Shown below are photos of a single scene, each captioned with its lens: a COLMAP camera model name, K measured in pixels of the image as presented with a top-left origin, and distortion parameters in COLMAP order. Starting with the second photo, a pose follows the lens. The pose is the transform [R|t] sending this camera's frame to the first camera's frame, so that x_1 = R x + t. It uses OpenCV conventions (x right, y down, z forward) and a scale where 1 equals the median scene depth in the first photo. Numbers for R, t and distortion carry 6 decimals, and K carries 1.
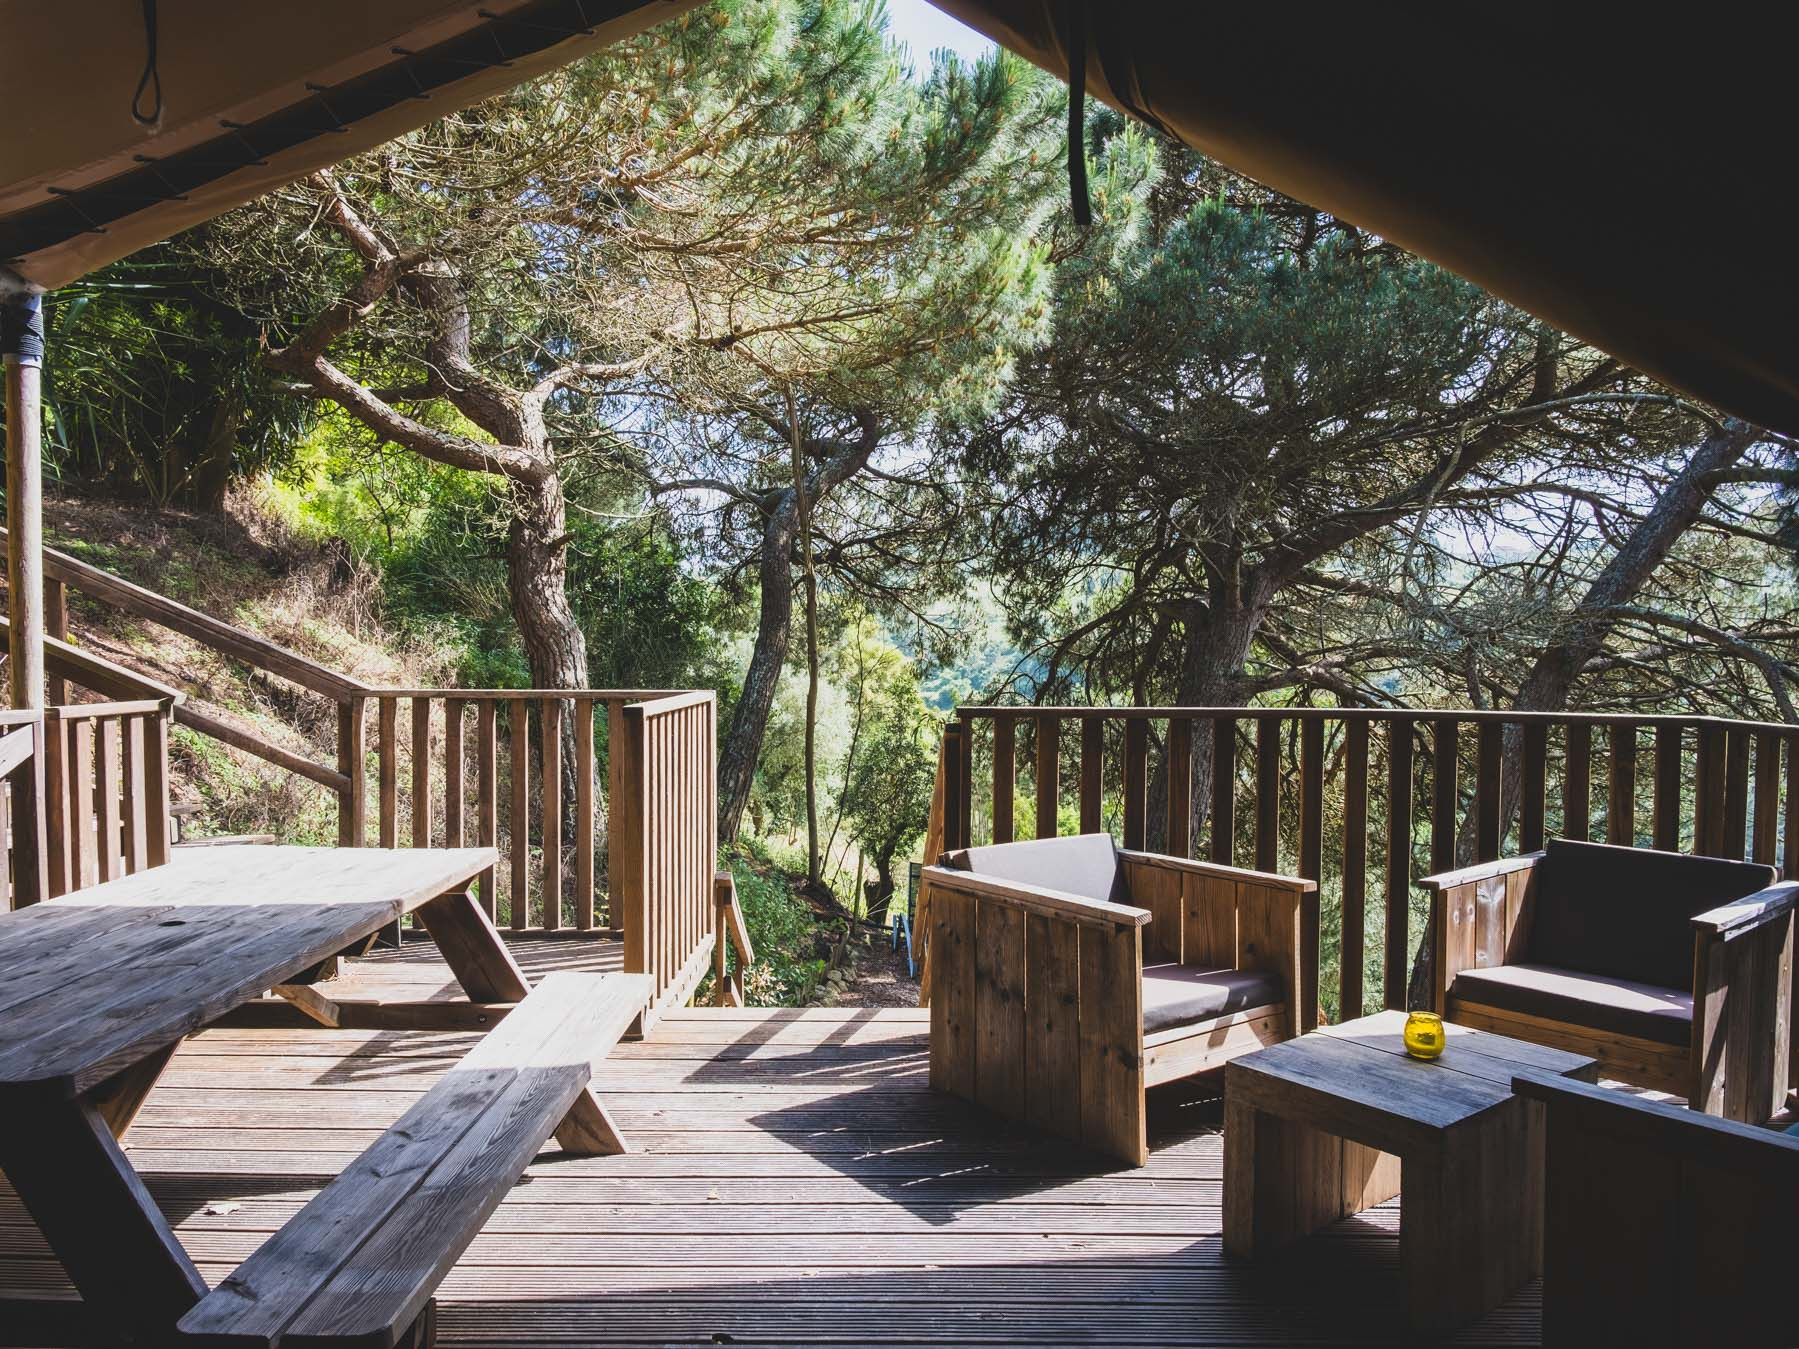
lens RADIAL K [[1368.9, 0, 899.5], [0, 1368.9, 674.5], [0, 0, 1]] dist [0.014642, 0.001303]
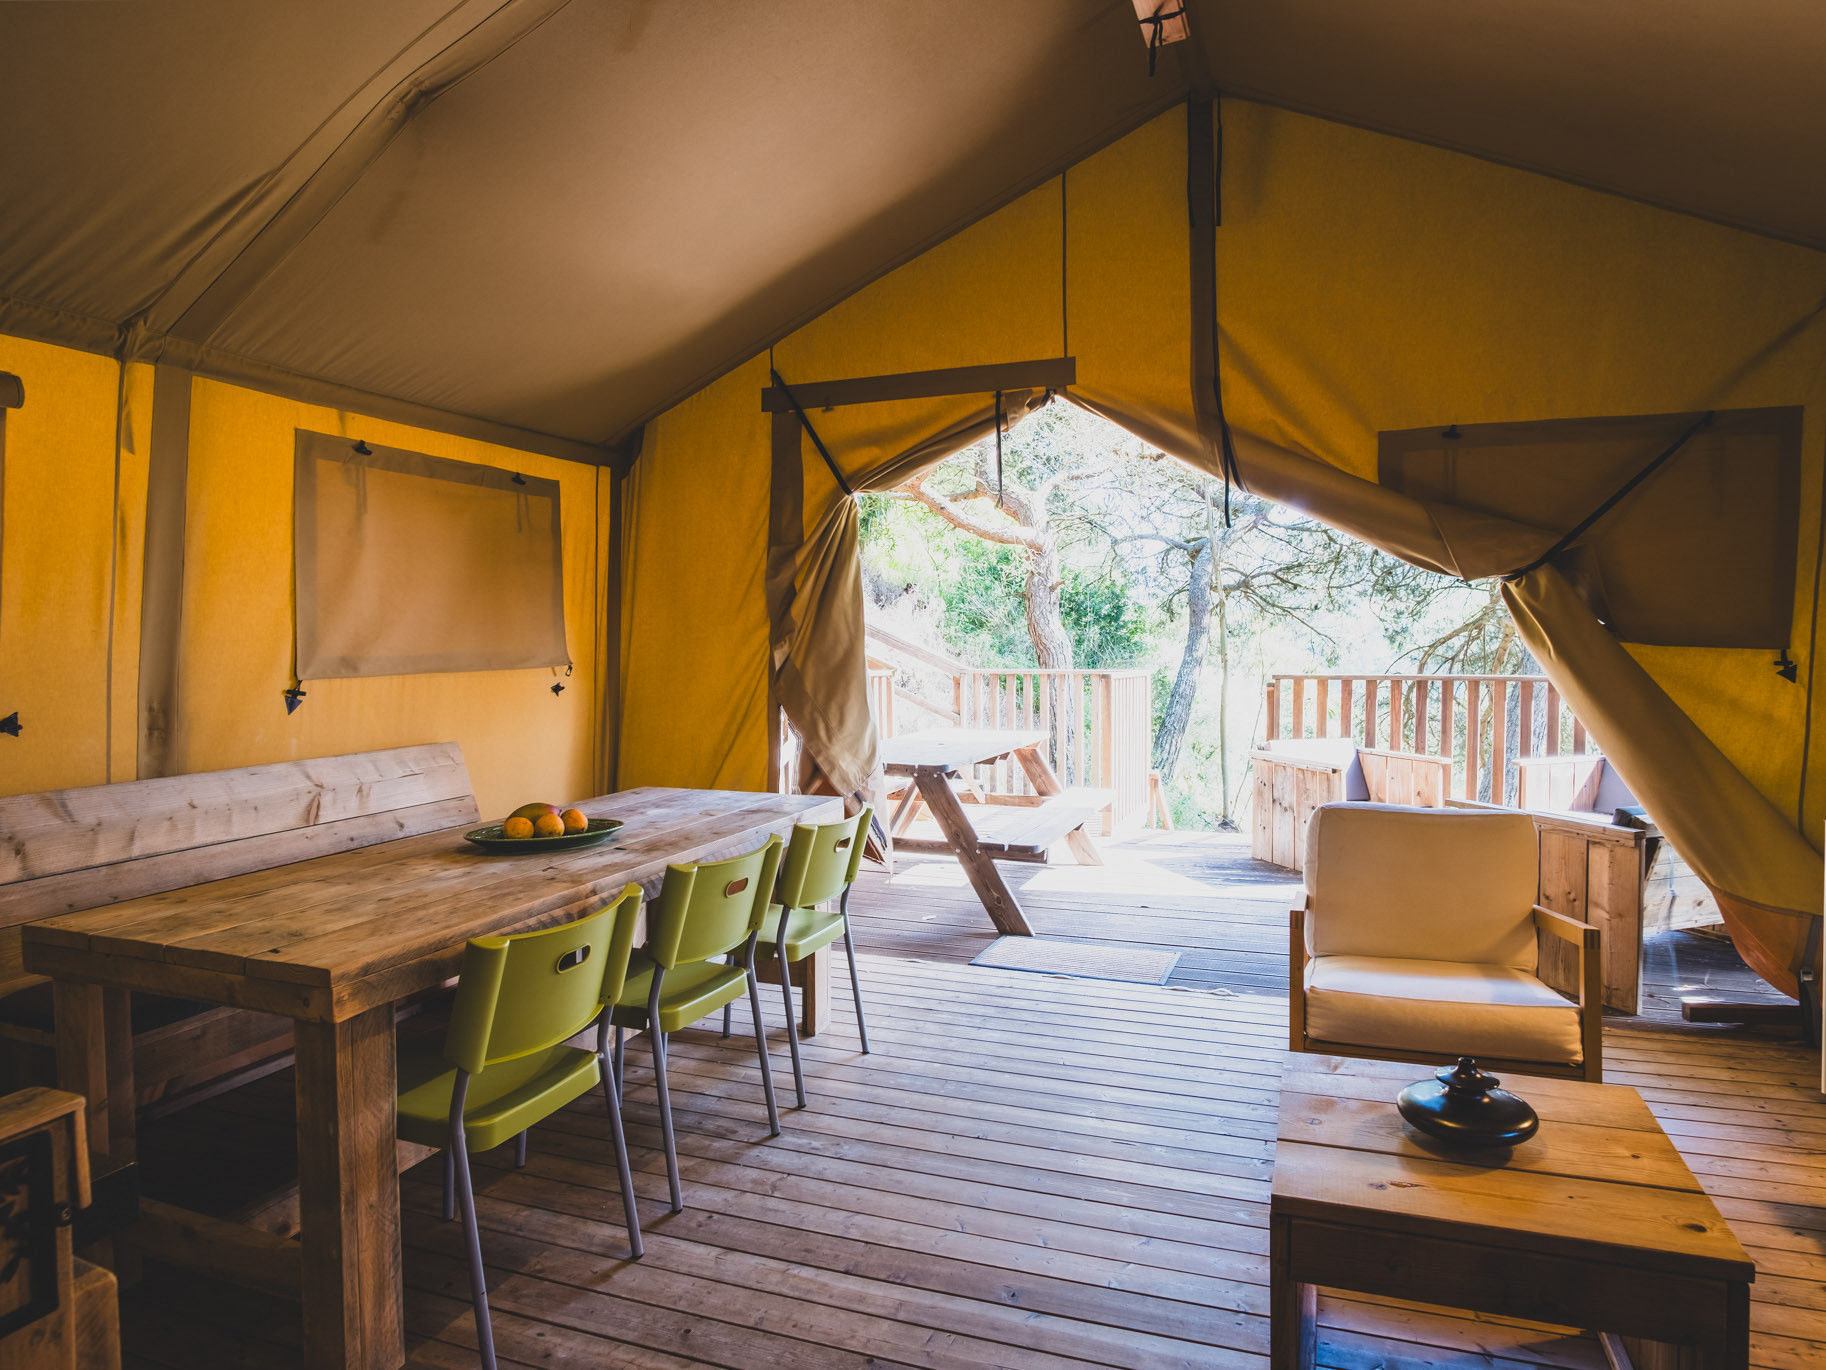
lens RADIAL K [[1110.6, 0, 912.3], [0, 1110.6, 674.1], [0, 0, 1]] dist [-0.026610, 0.004233]
pose [[0.938184, 0.003238, -0.346123, 0.034054], [-0.004546, 0.999985, -0.002967, 0.009609], [0.346108, 0.004357, 0.938184, -0.204732]]
